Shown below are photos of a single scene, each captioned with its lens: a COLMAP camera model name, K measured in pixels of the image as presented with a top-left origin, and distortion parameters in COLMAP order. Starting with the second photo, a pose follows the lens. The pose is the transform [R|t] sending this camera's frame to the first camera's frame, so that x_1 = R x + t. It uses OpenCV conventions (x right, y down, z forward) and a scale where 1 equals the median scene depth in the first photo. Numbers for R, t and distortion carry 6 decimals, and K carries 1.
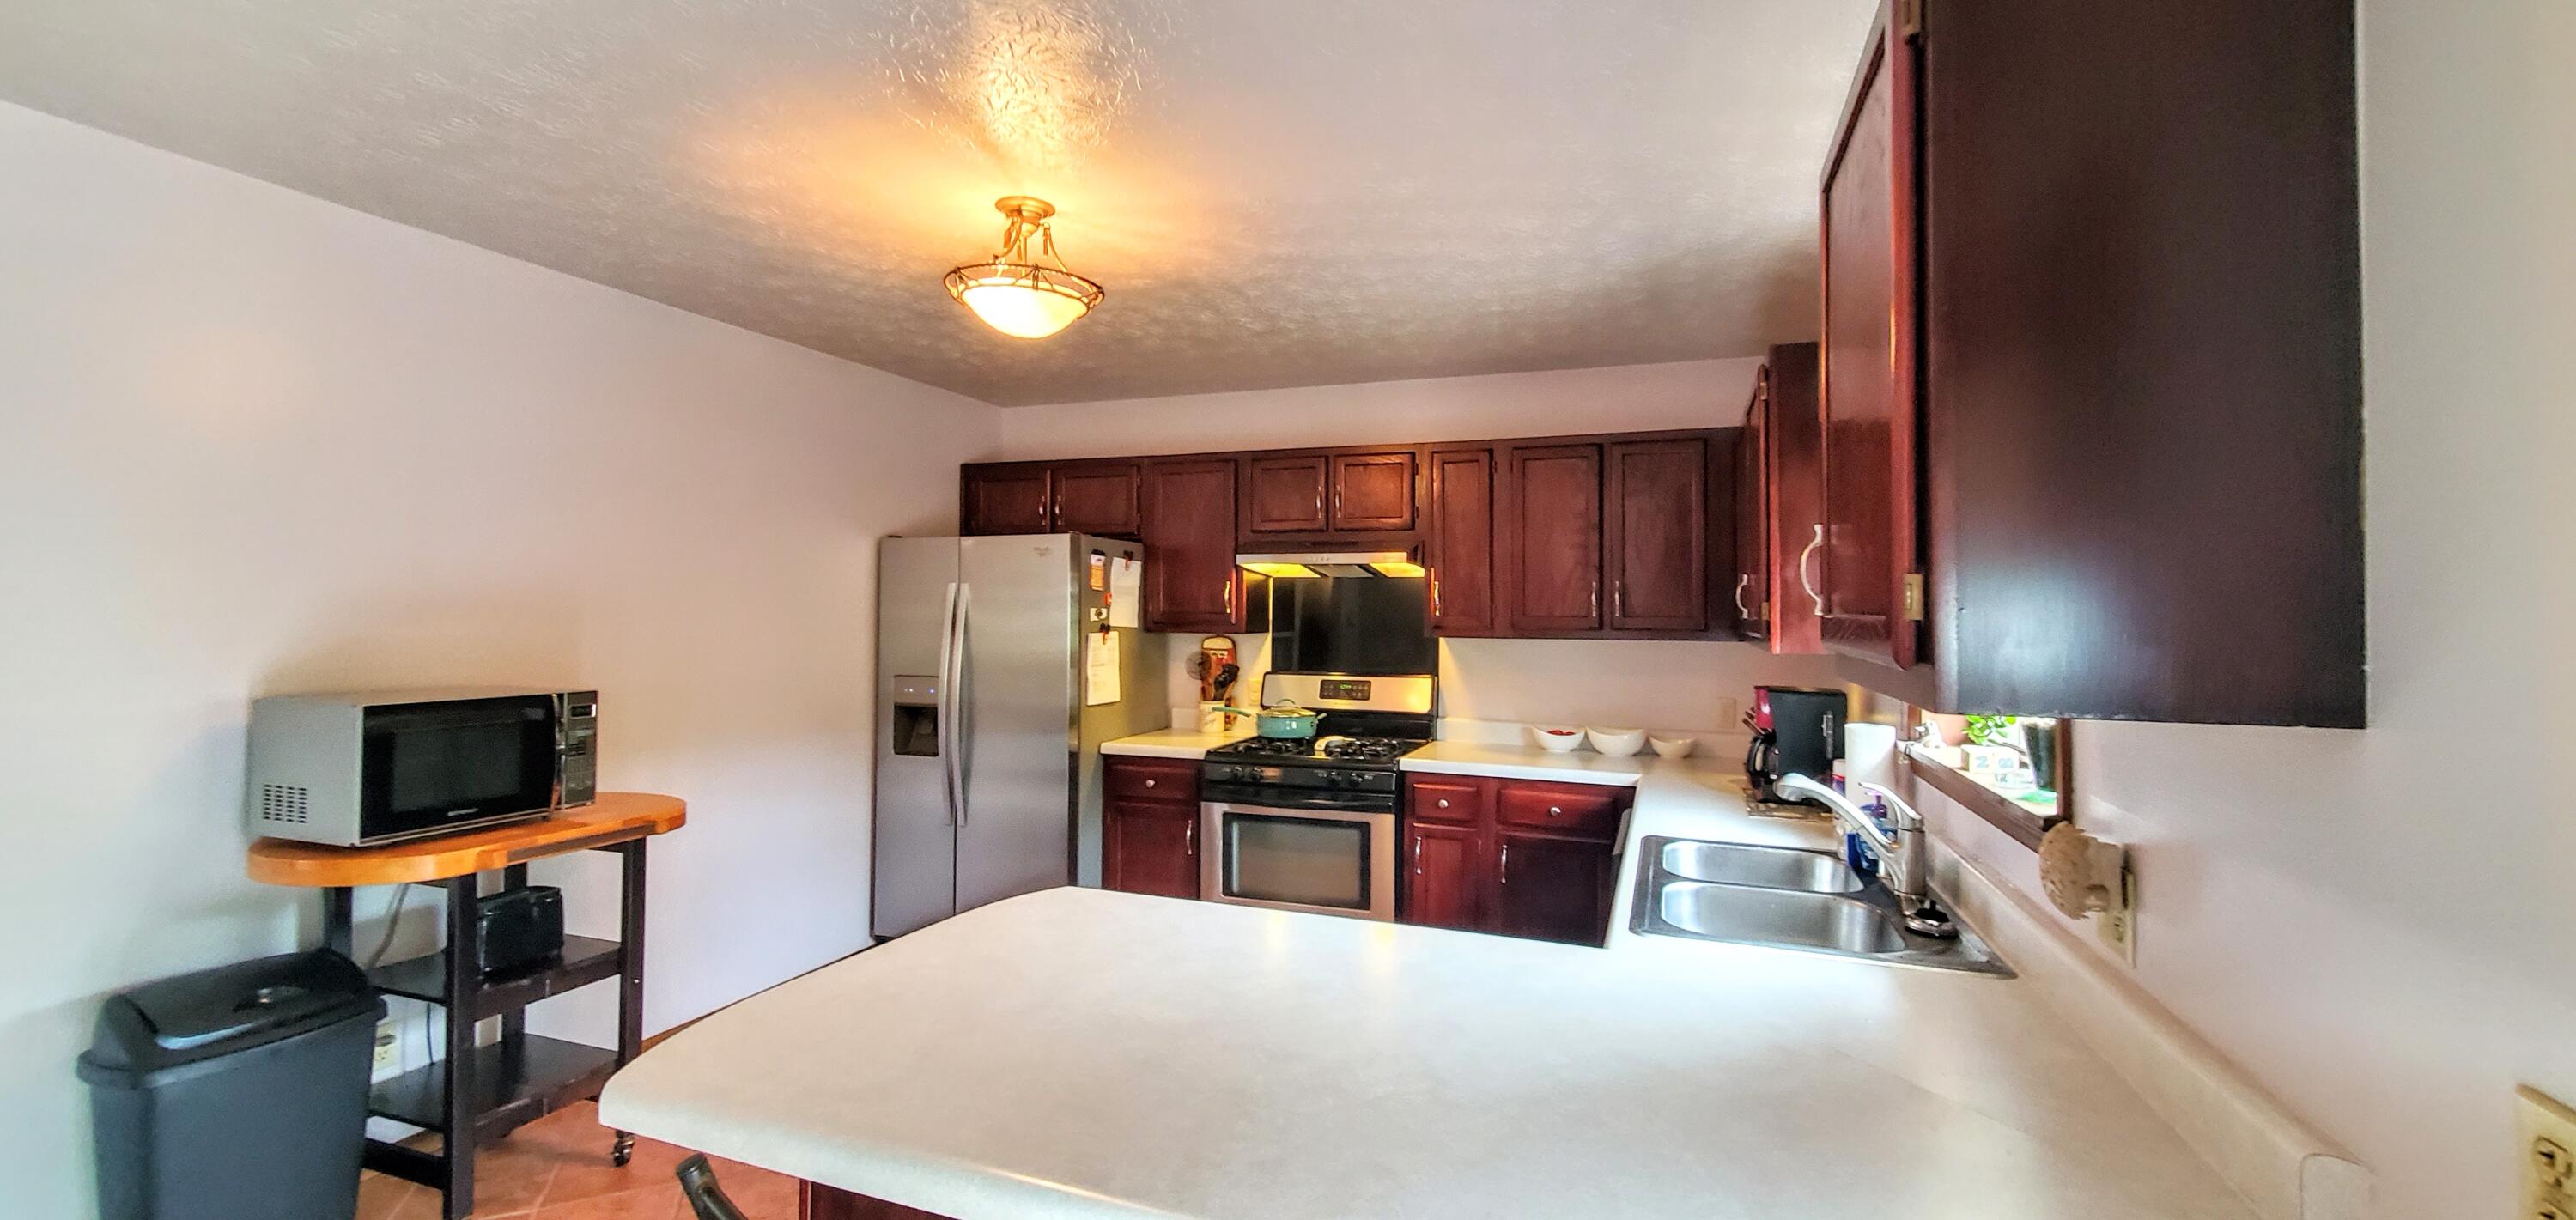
lens RADIAL K [[1001.2, 0, 1320.8], [0, 1001.2, 588.2], [0, 0, 1]] dist [0.002698, -0.004926]
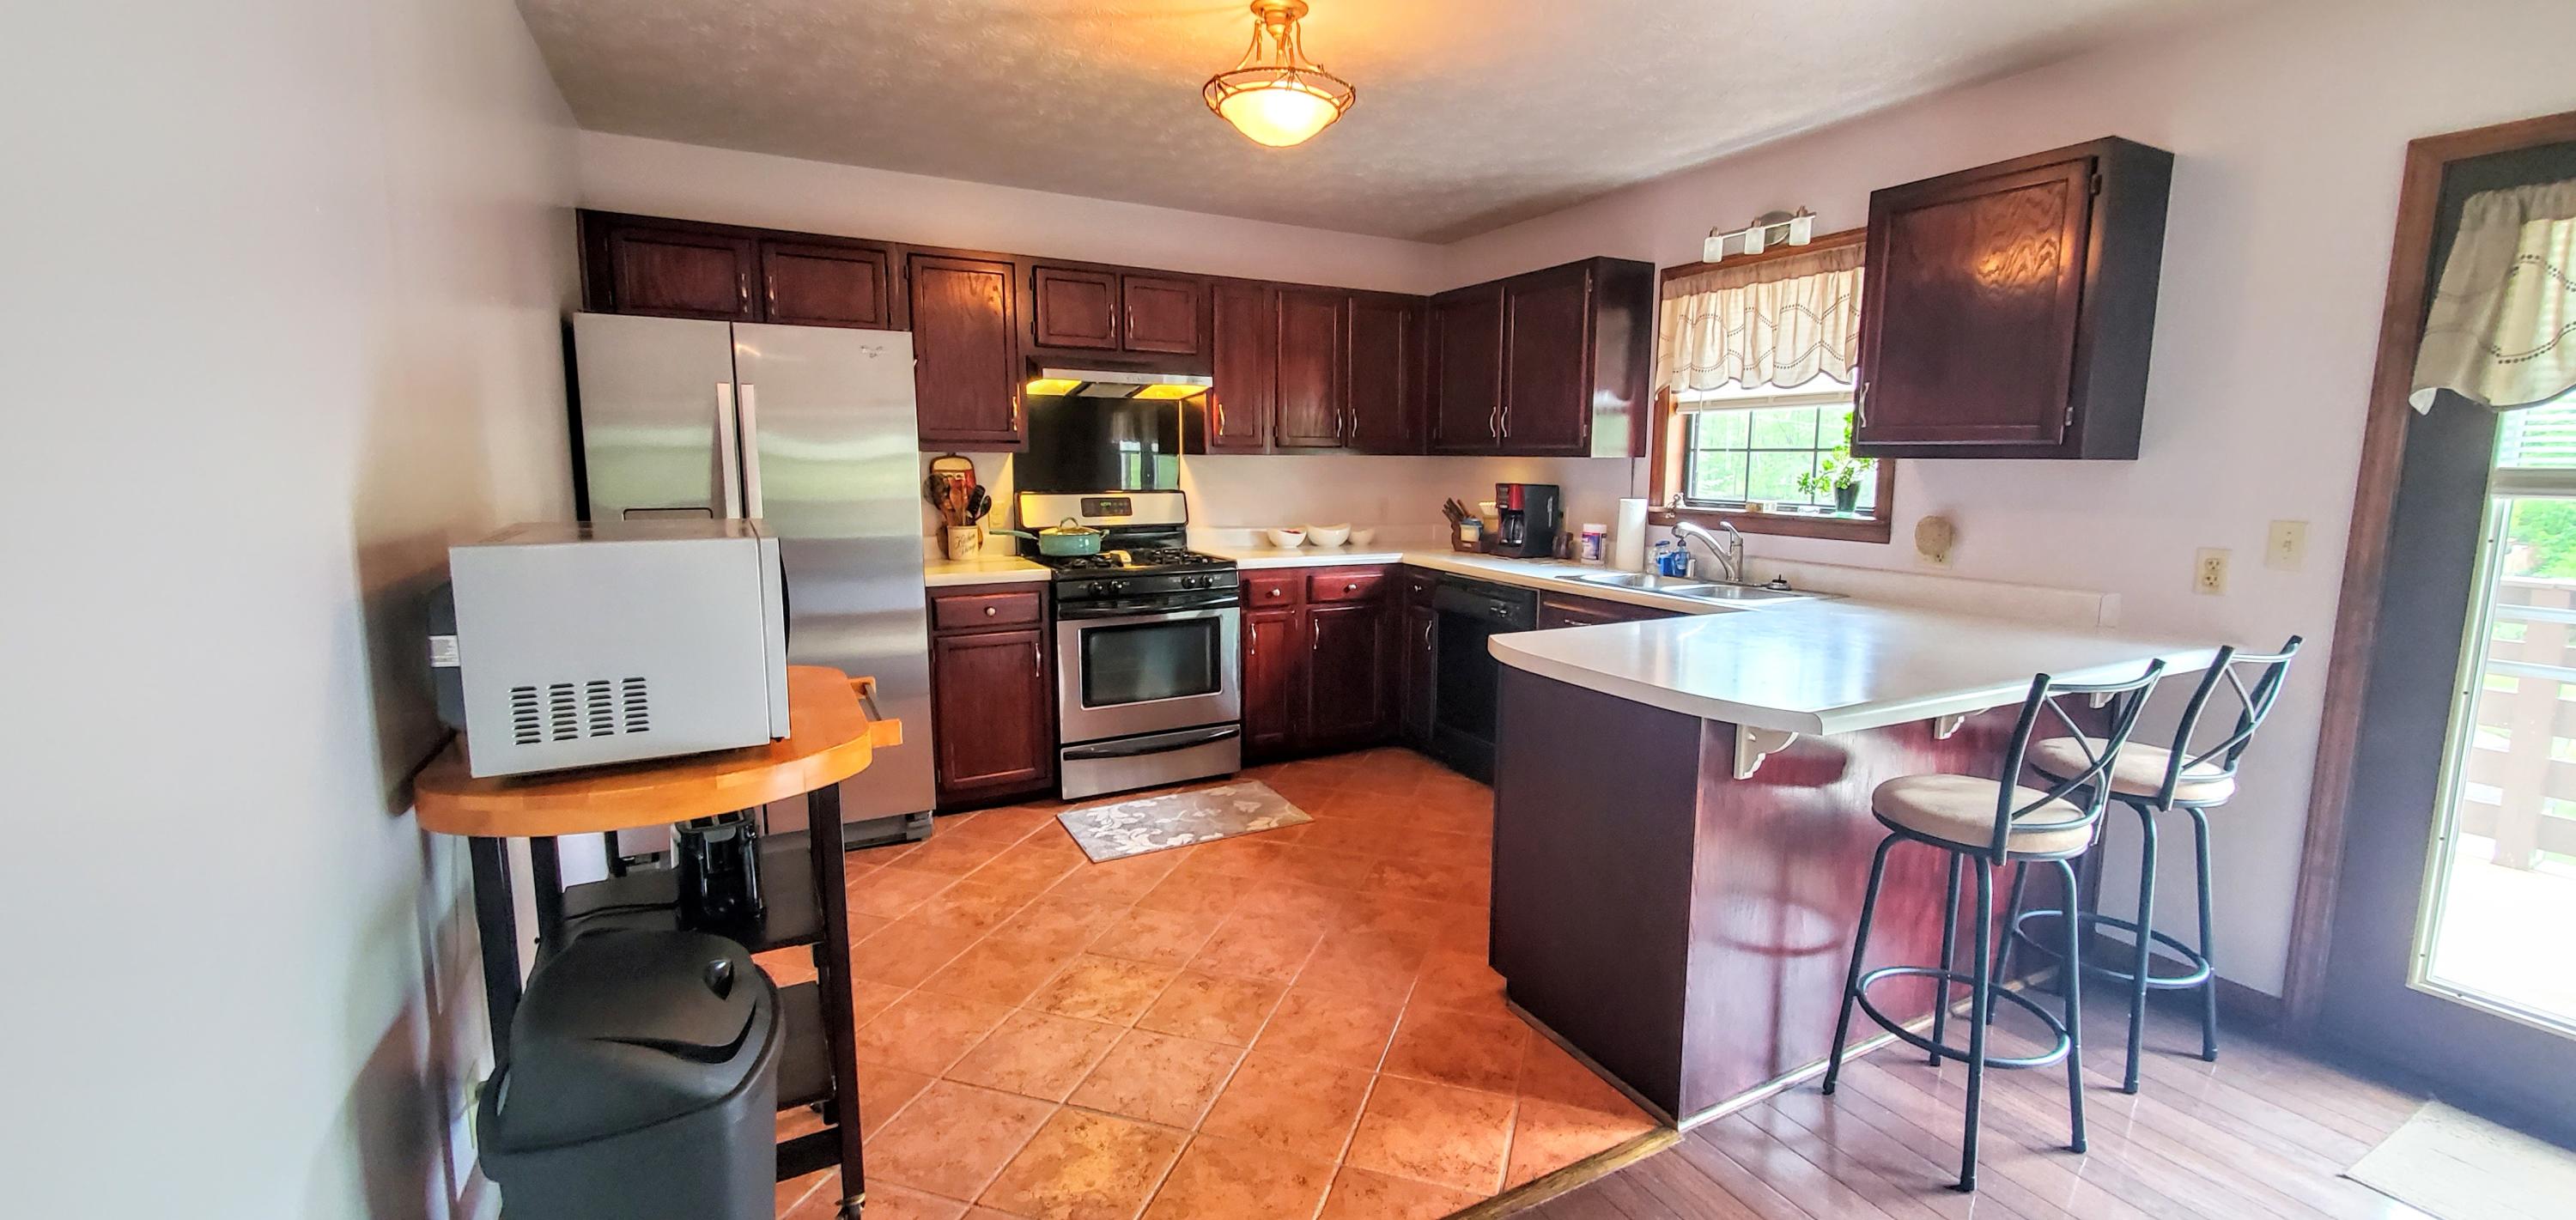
lens RADIAL K [[1001.2, 0, 1320.8], [0, 1001.2, 588.2], [0, 0, 1]] dist [0.002698, -0.004926]
pose [[0.672282, -0.101020, 0.733371, -0.631223], [-0.022536, 0.987394, 0.156670, 0.018151], [-0.739952, -0.121853, 0.661530, 0.147406]]
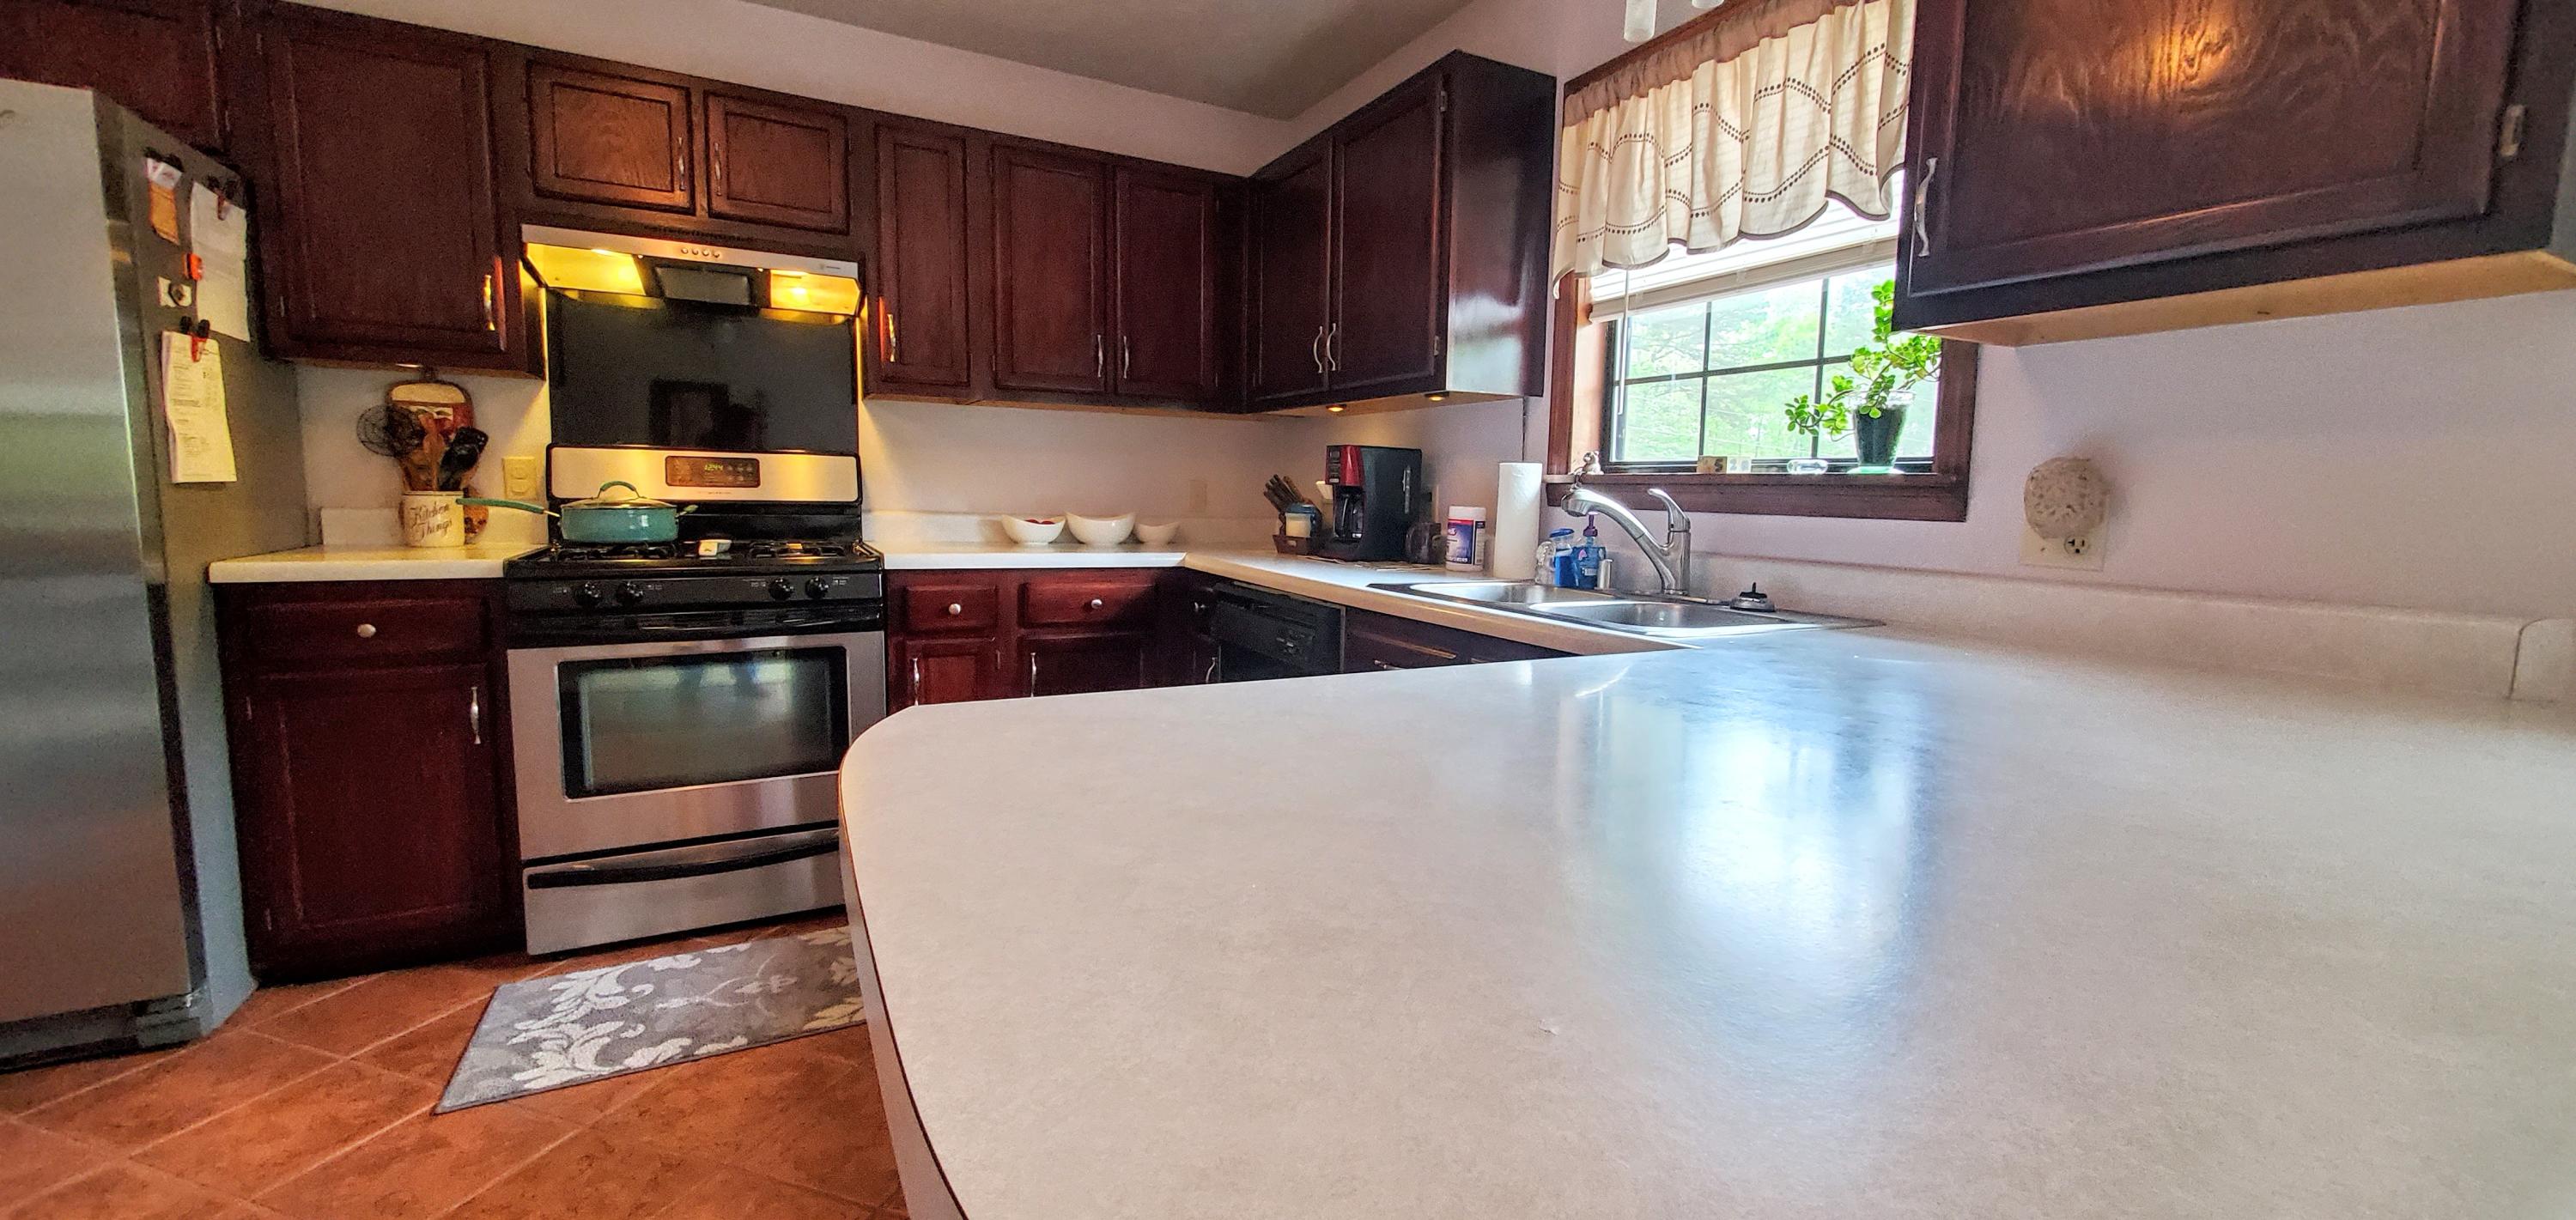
lens RADIAL K [[1001.2, 0, 1320.8], [0, 1001.2, 588.2], [0, 0, 1]] dist [0.002698, -0.004926]
pose [[0.674888, -0.068830, 0.734703, -0.209383], [-0.036803, 0.991262, 0.126672, 0.083655], [-0.737002, -0.112529, 0.666457, 0.264785]]
